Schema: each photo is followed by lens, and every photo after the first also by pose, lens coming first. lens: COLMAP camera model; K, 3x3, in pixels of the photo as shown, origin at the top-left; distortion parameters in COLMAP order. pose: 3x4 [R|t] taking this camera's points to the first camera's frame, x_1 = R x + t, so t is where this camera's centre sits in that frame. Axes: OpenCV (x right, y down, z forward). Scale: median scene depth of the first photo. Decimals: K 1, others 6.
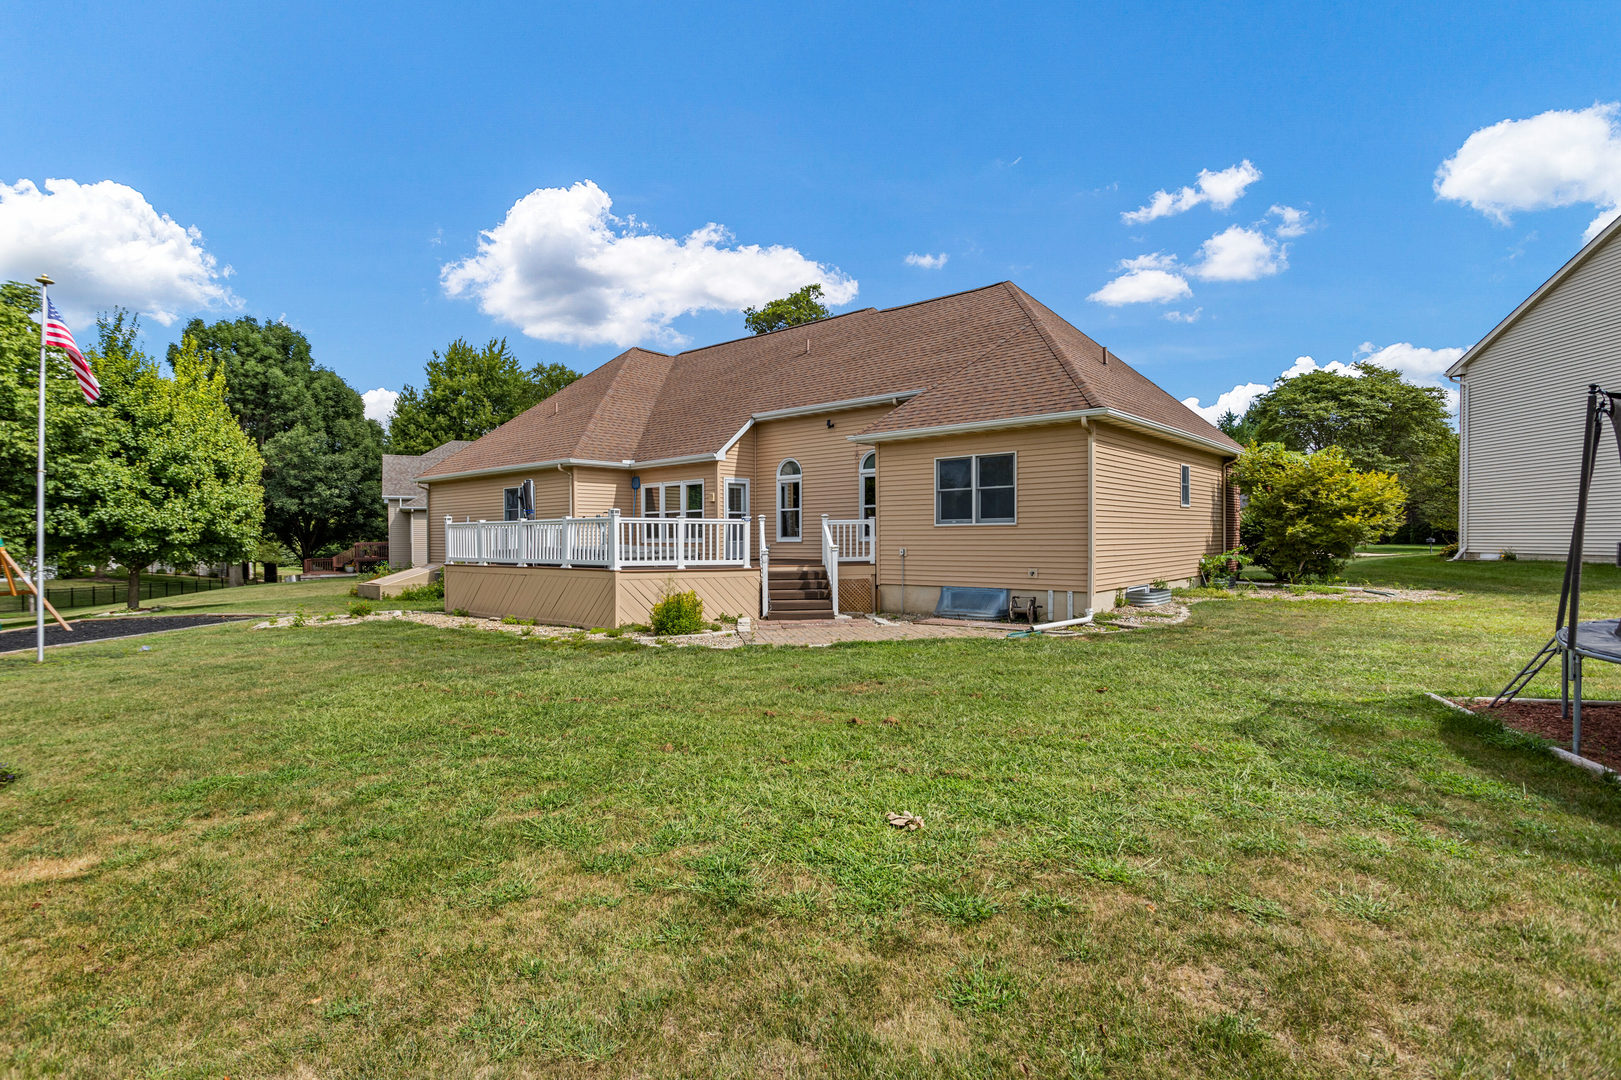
lens RADIAL K [[816.7, 0, 810.5], [0, 816.7, 540.0], [0, 0, 1]] dist [0.000855, -0.000069]
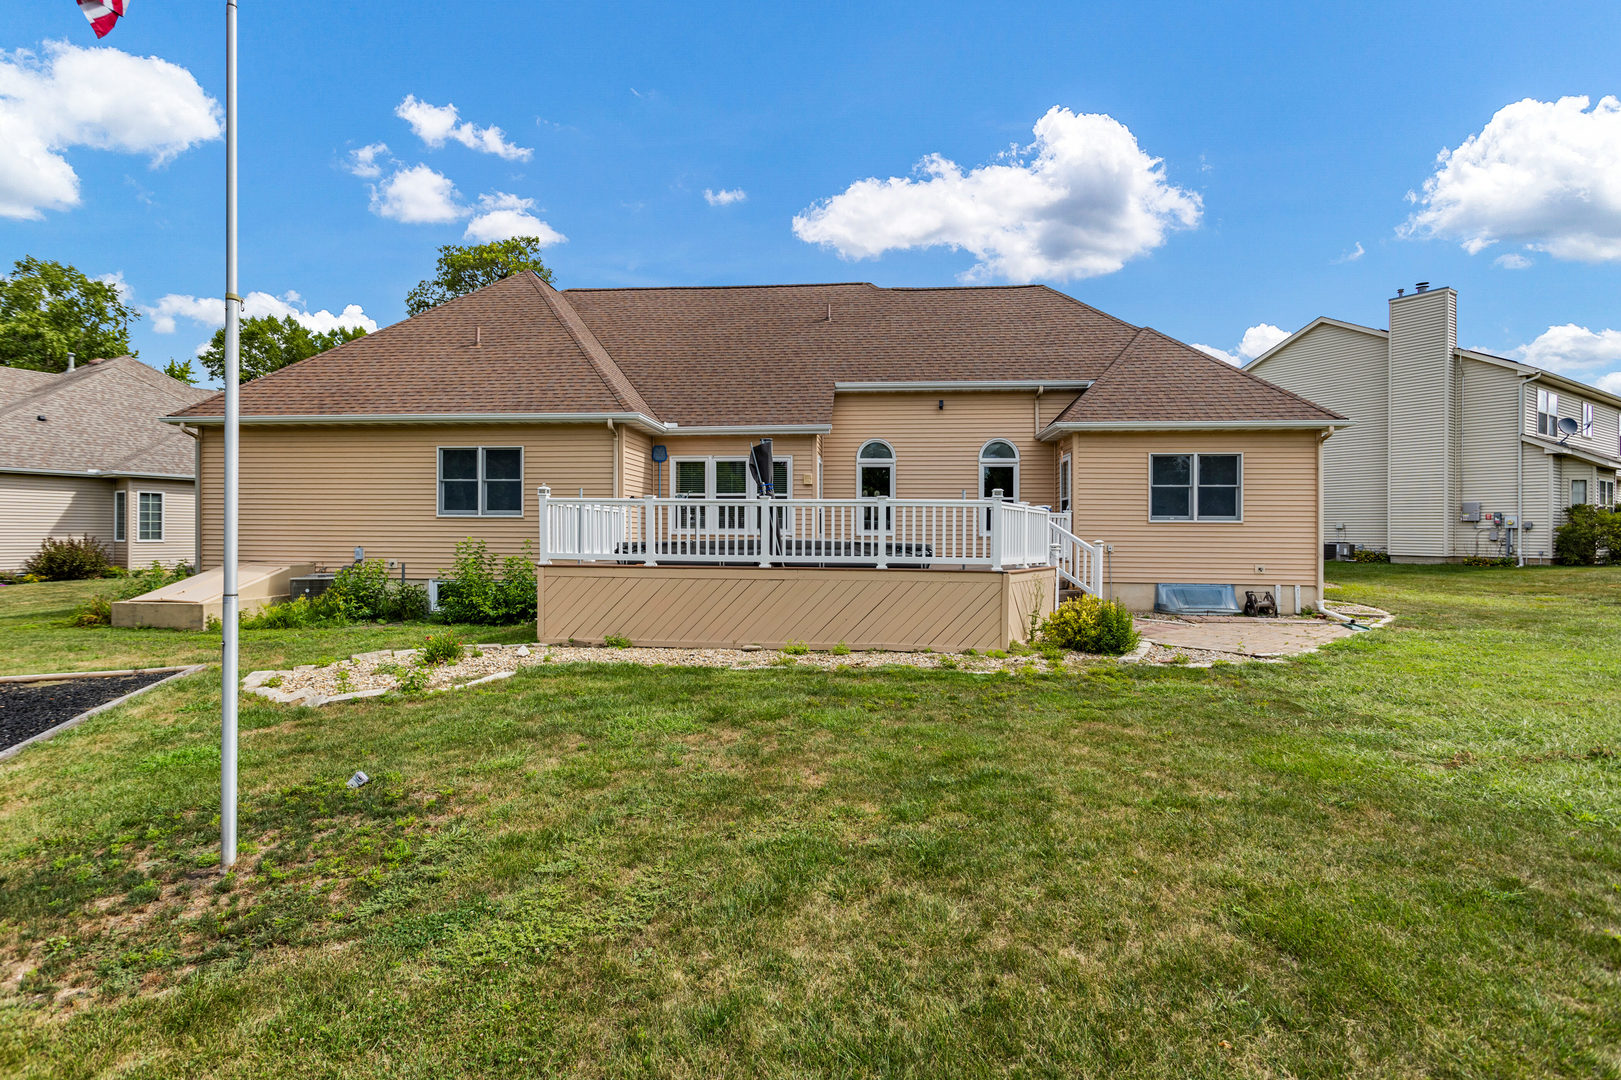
lens RADIAL K [[771.4, 0, 799.4], [0, 771.4, 531.7], [0, 0, 1]] dist [0.006660, -0.000016]
pose [[0.826857, 0.017772, 0.562131, -0.641267], [-0.016865, 0.999835, -0.006804, 0.007530], [-0.562159, -0.003854, 0.827020, 0.414841]]
